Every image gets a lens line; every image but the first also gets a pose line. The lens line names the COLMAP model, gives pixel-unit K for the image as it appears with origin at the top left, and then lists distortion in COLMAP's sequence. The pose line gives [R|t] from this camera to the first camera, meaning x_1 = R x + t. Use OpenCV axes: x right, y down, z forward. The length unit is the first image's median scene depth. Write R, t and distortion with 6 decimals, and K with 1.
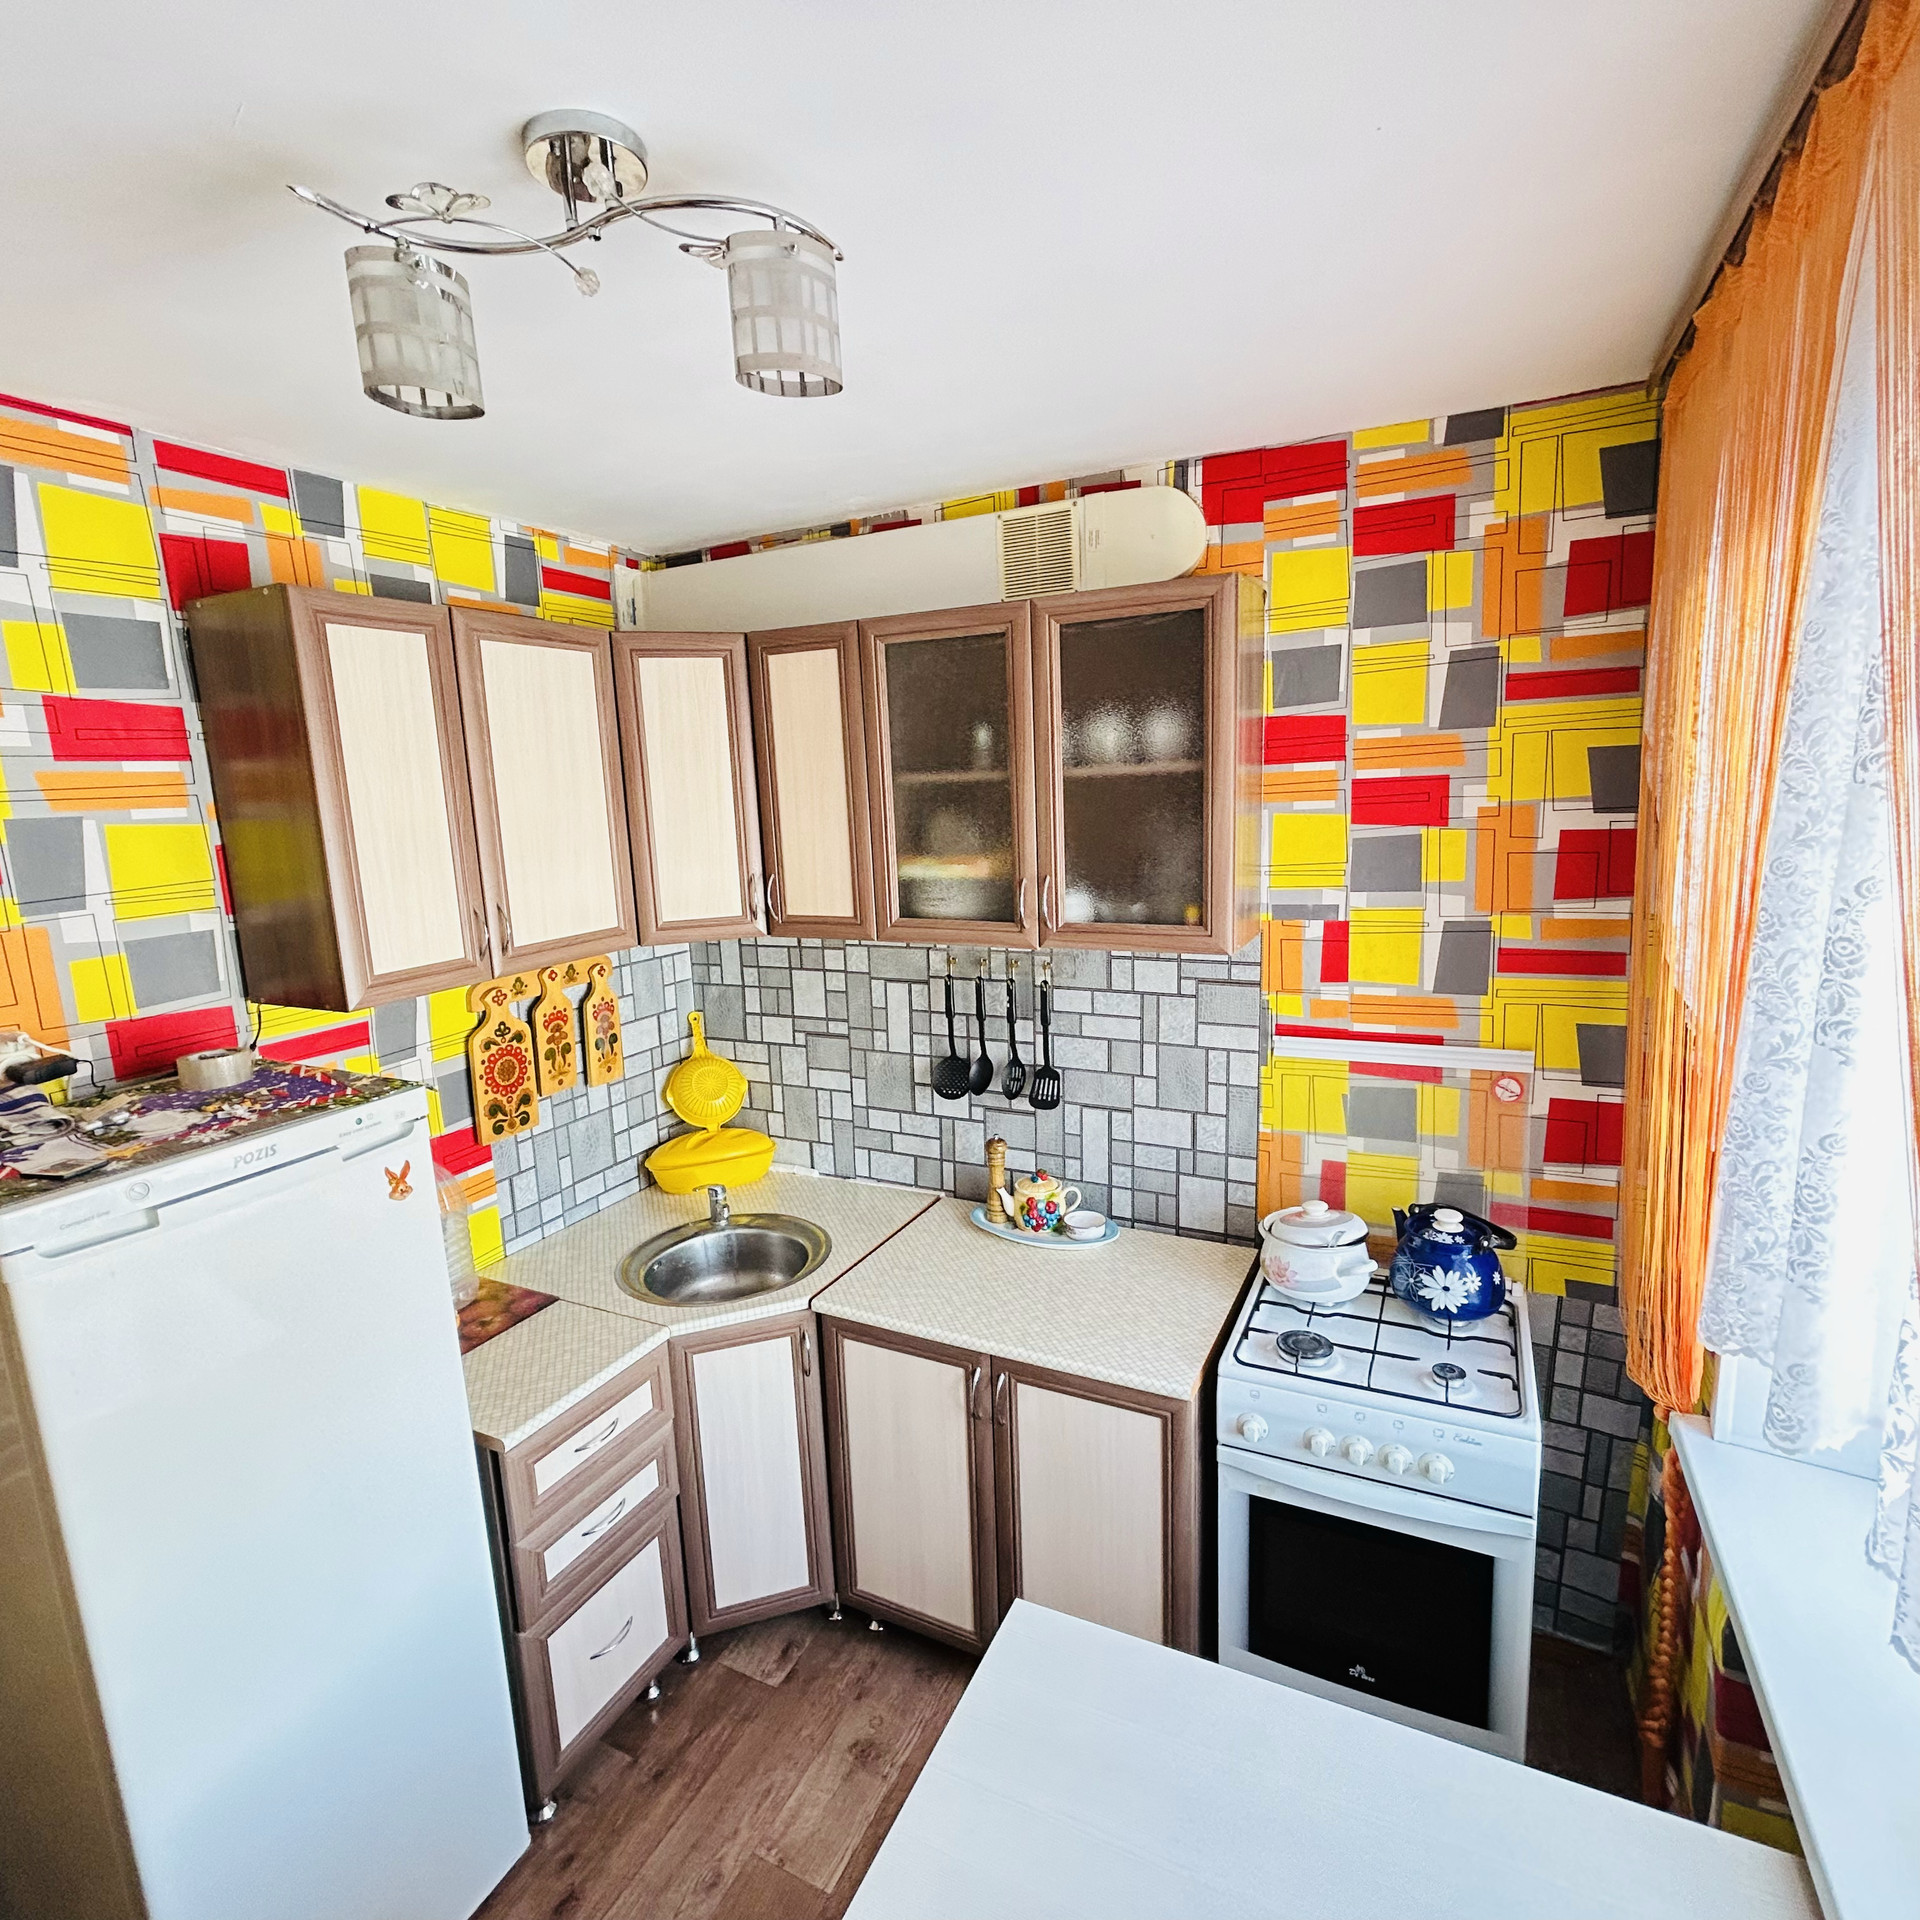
lens RADIAL K [[1024.9, 0, 953.7], [0, 1024.9, 956.4], [0, 0, 1]] dist [-0.008283, 0.000380]
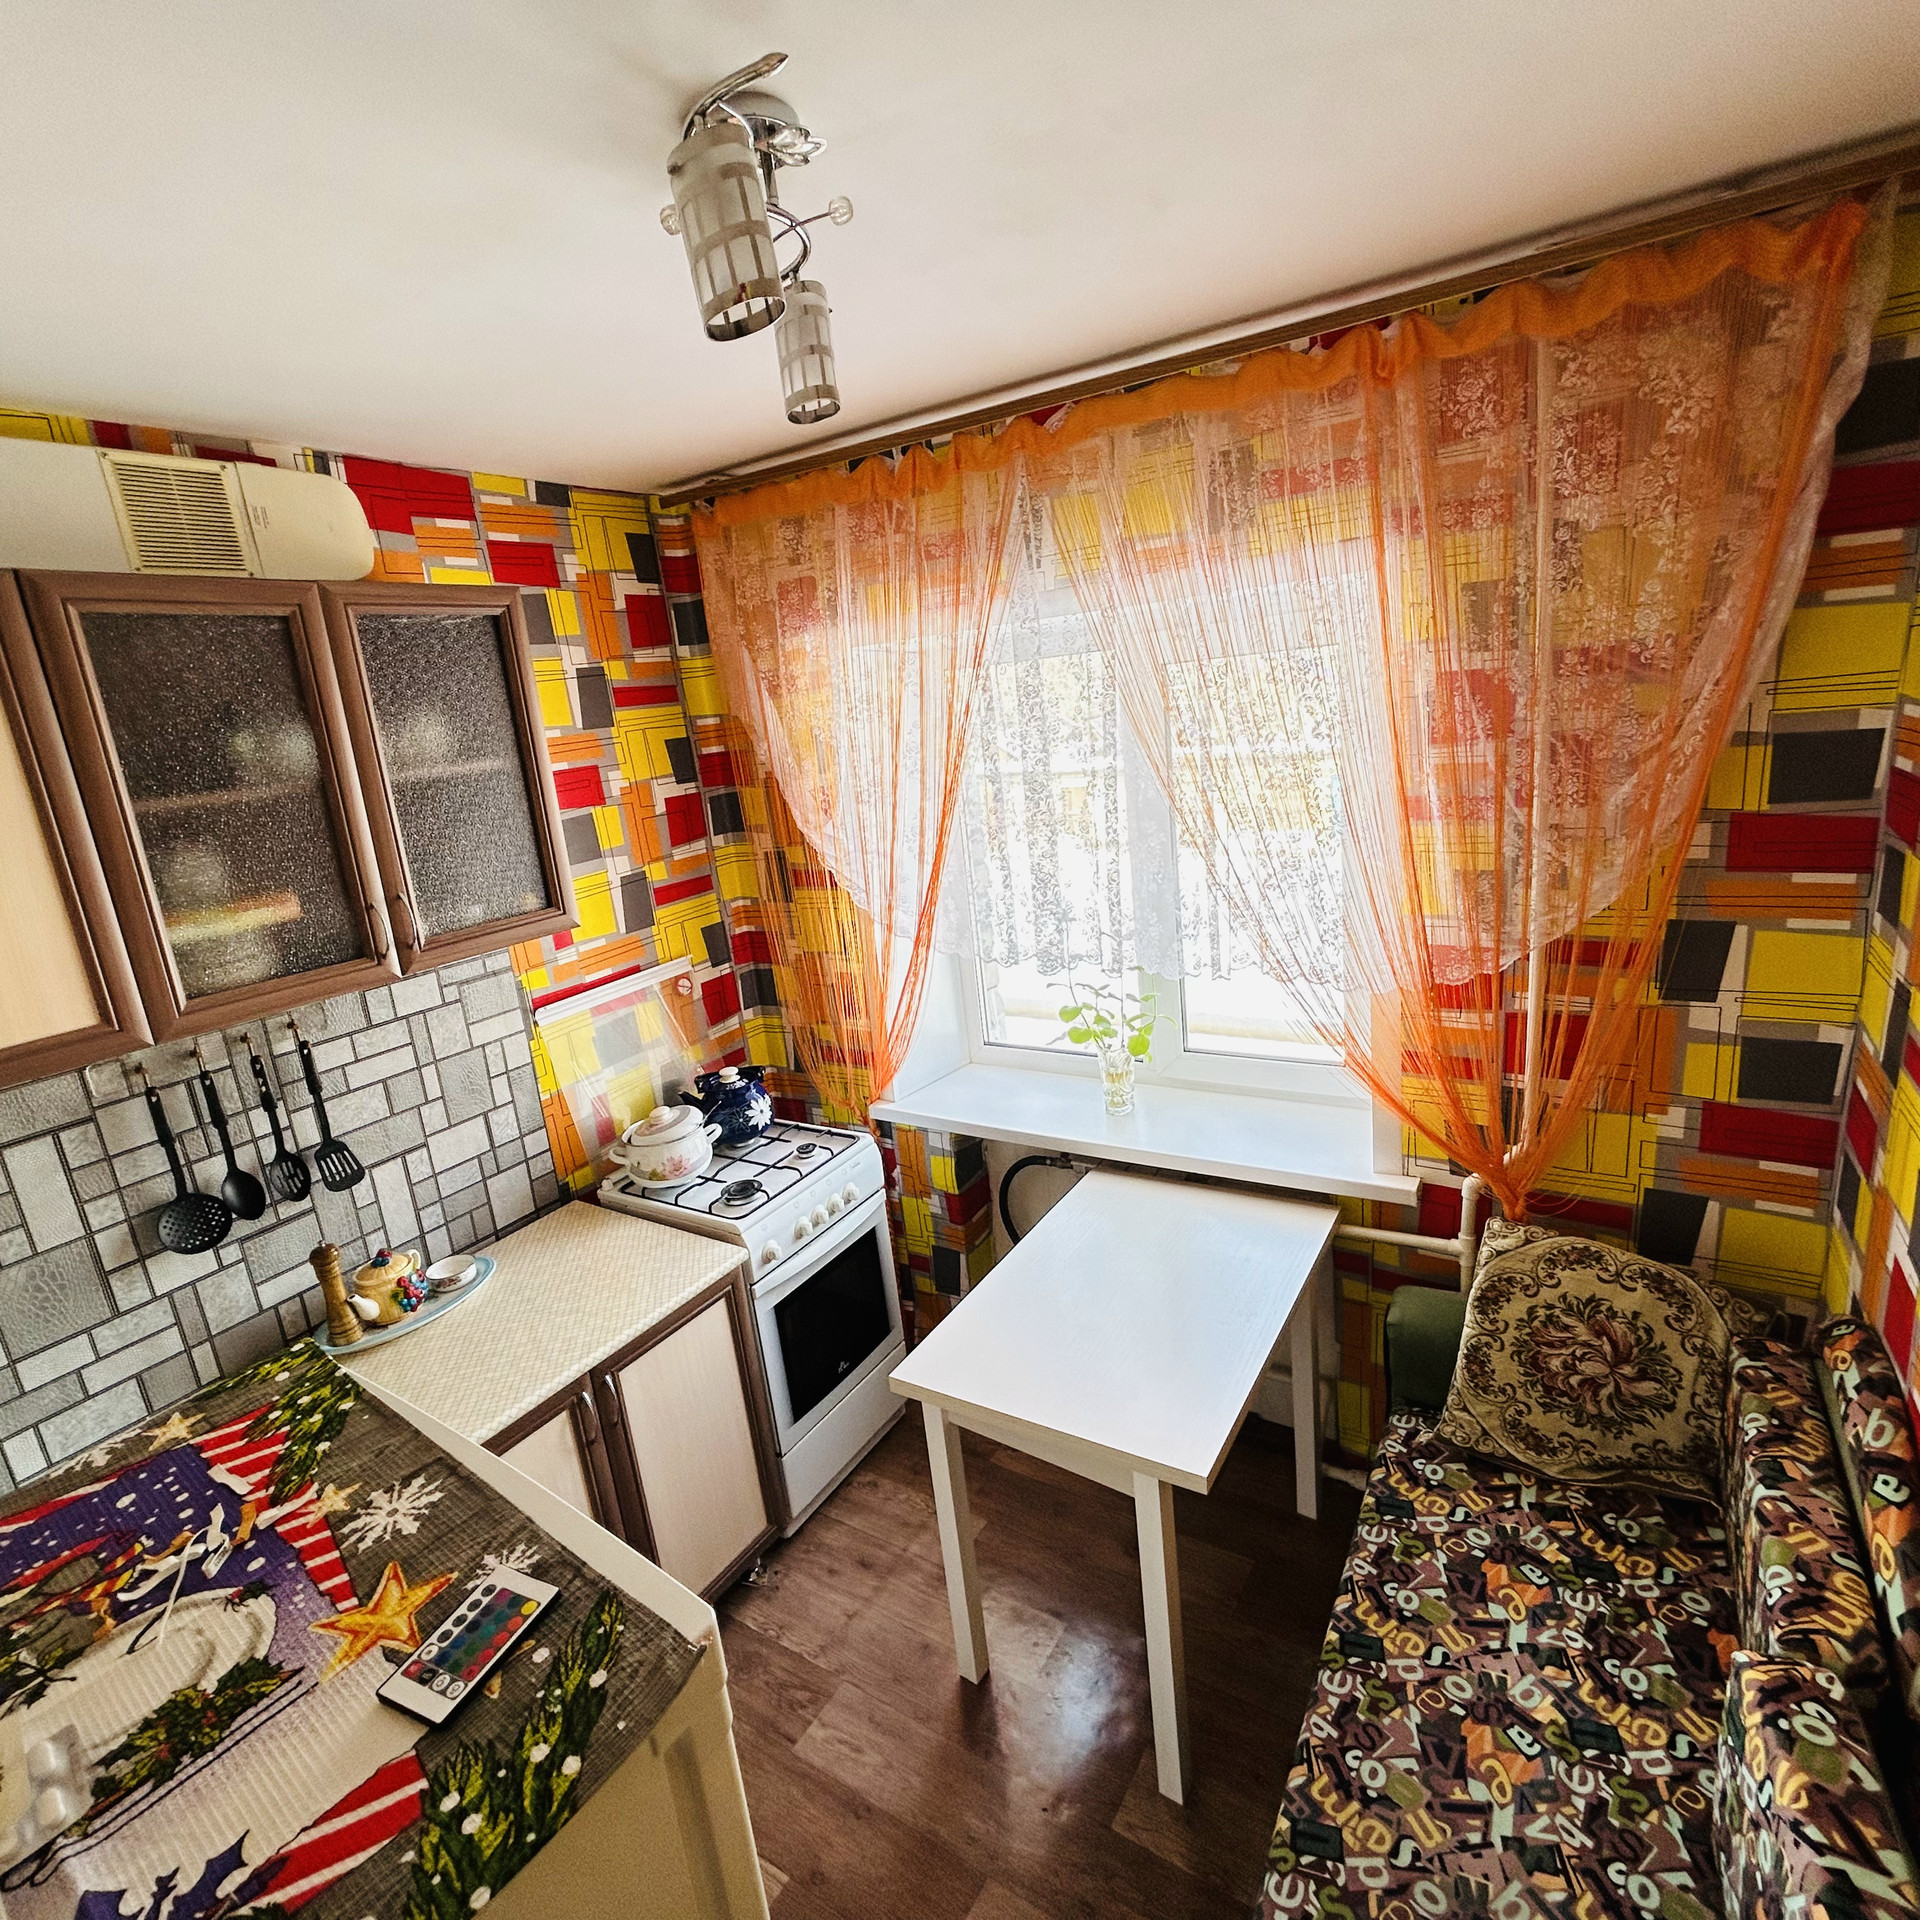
lens RADIAL K [[1024.9, 0, 962.8], [0, 1024.9, 958.7], [0, 0, 1]] dist [-0.008283, 0.000380]
pose [[0.107073, -0.216827, 0.970320, -0.663949], [0.259437, 0.948213, 0.183259, -0.054423], [-0.959806, 0.232115, 0.157781, 0.357464]]
